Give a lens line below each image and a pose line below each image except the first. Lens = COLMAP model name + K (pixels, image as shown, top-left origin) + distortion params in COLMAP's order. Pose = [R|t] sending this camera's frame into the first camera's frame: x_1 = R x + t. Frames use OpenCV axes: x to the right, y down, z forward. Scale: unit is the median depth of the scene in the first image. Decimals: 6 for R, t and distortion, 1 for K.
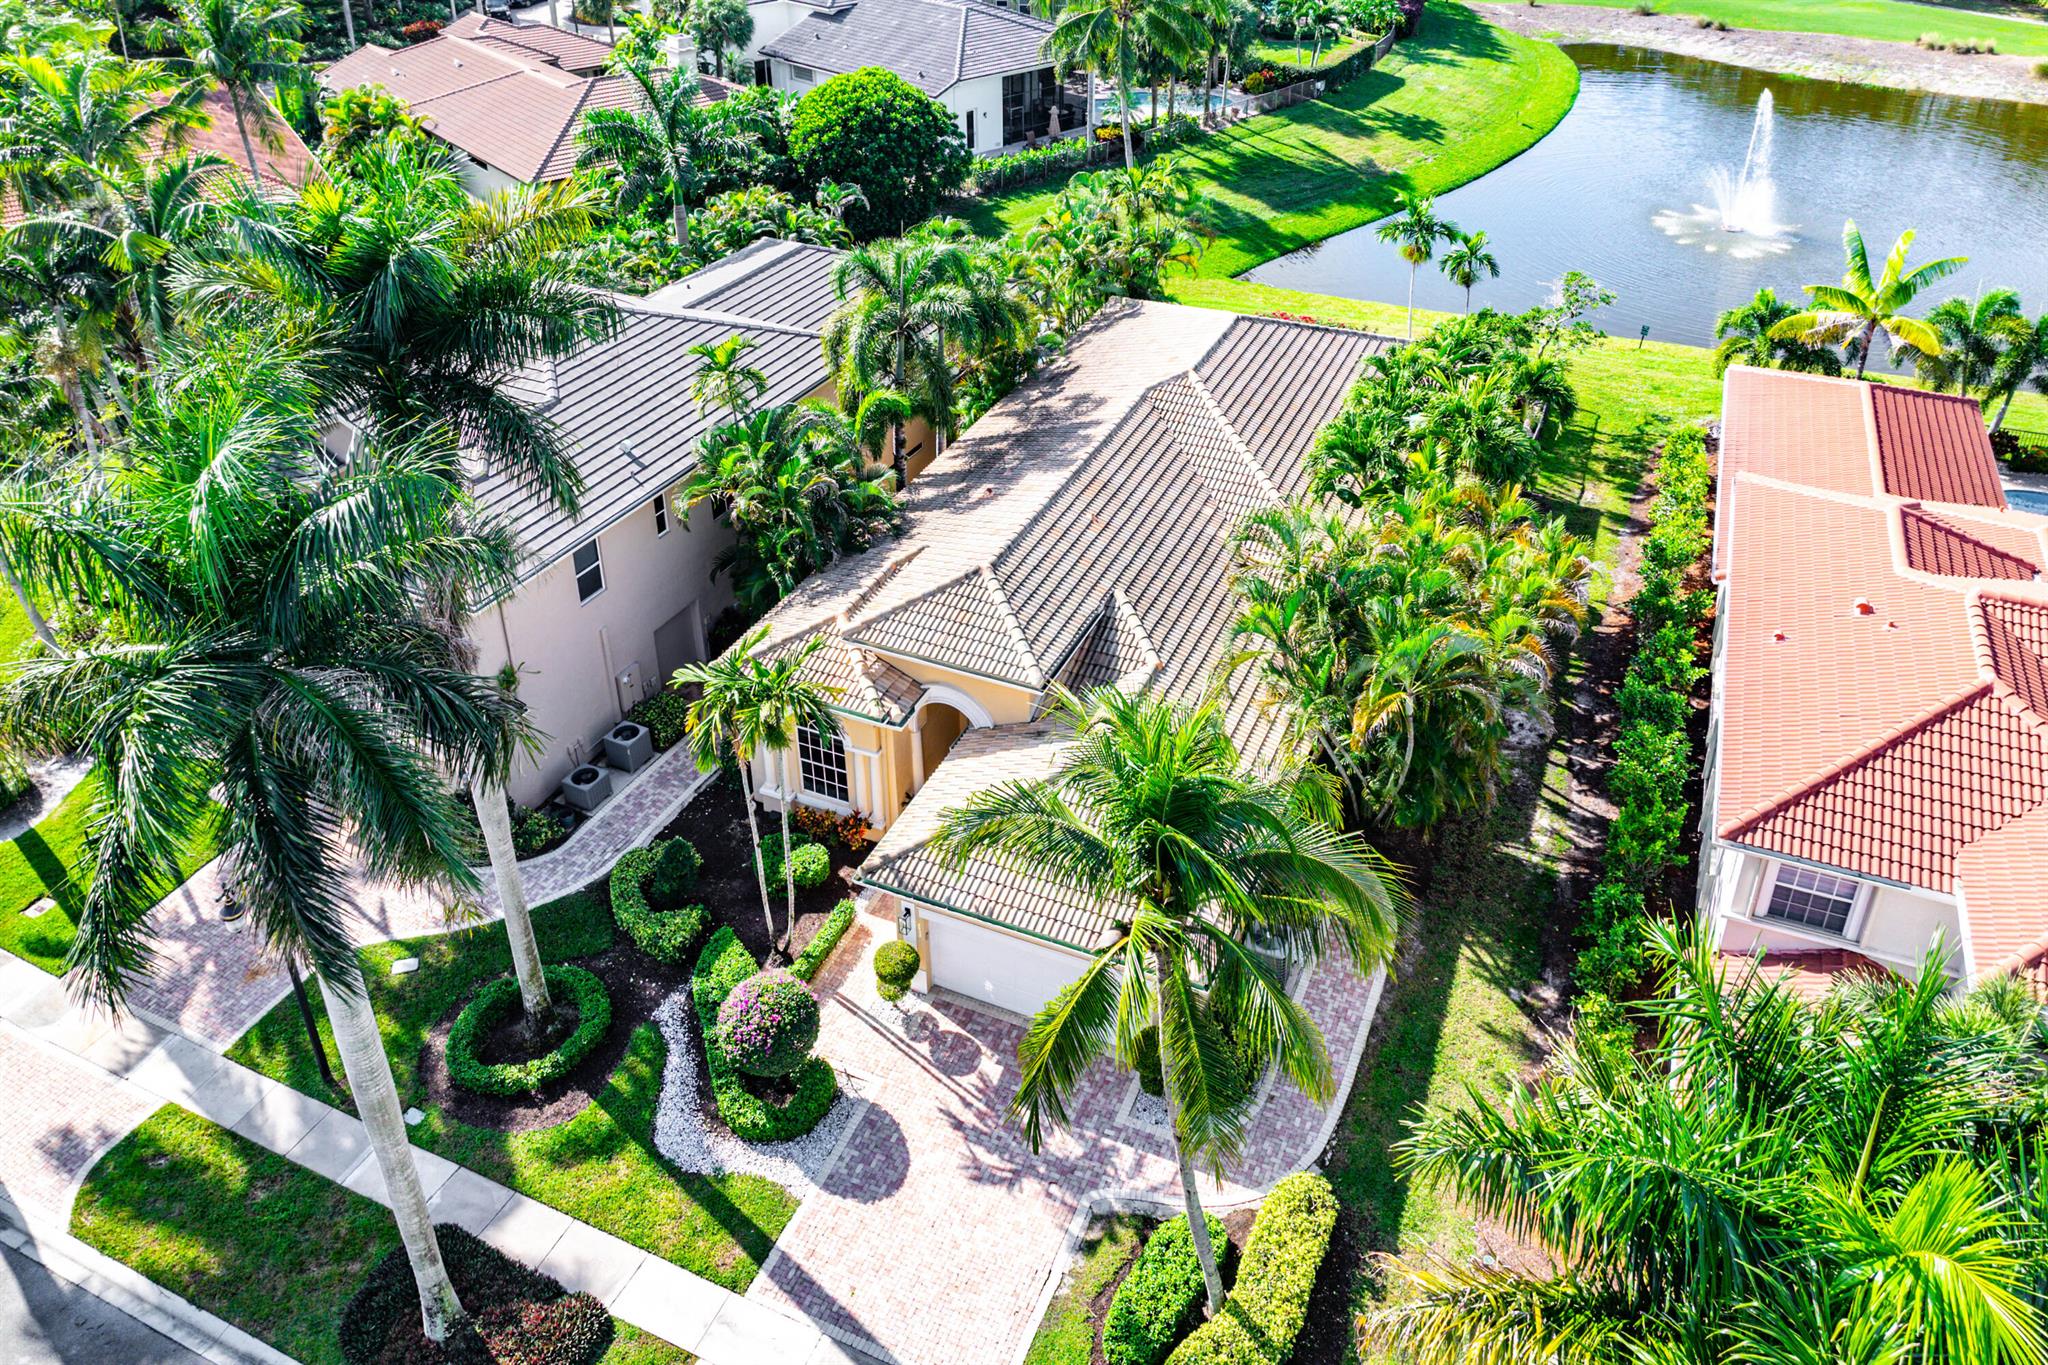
lens RADIAL K [[1480.4, 0, 1038.1], [0, 1480.4, 504.6], [0, 0, 1]] dist [-0.009969, 0.001809]
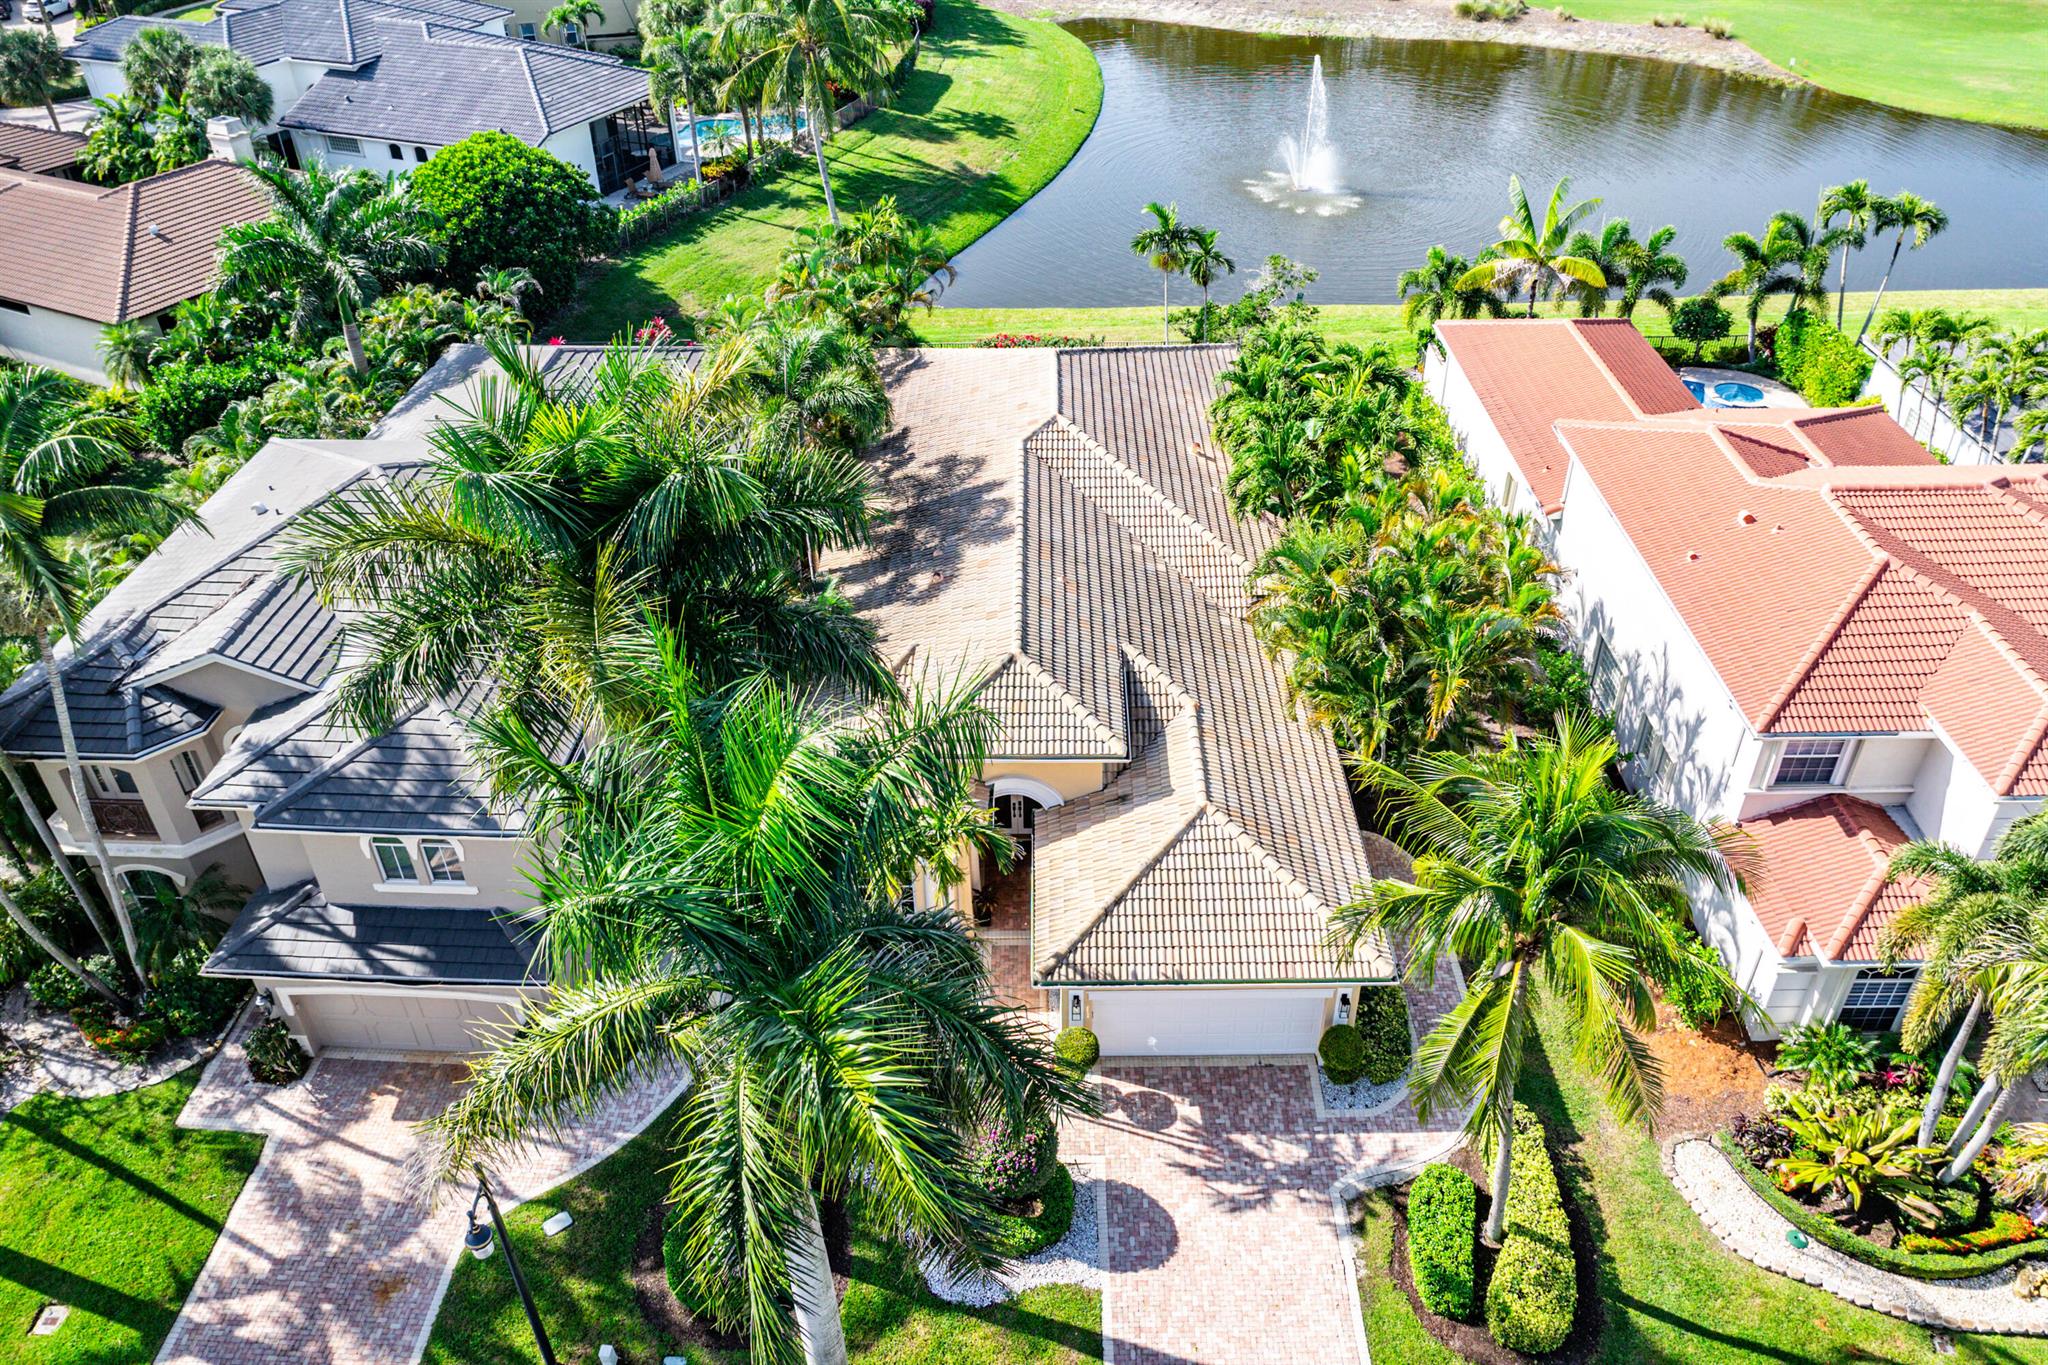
lens RADIAL K [[1444.9, 0, 1043.9], [0, 1444.9, 681.7], [0, 0, 1]] dist [-0.014684, 0.006159]
pose [[0.914685, -0.239683, 0.325428, -0.348729], [0.197639, 0.967597, 0.157146, -0.090873], [-0.352548, -0.079422, 0.932417, 0.082097]]
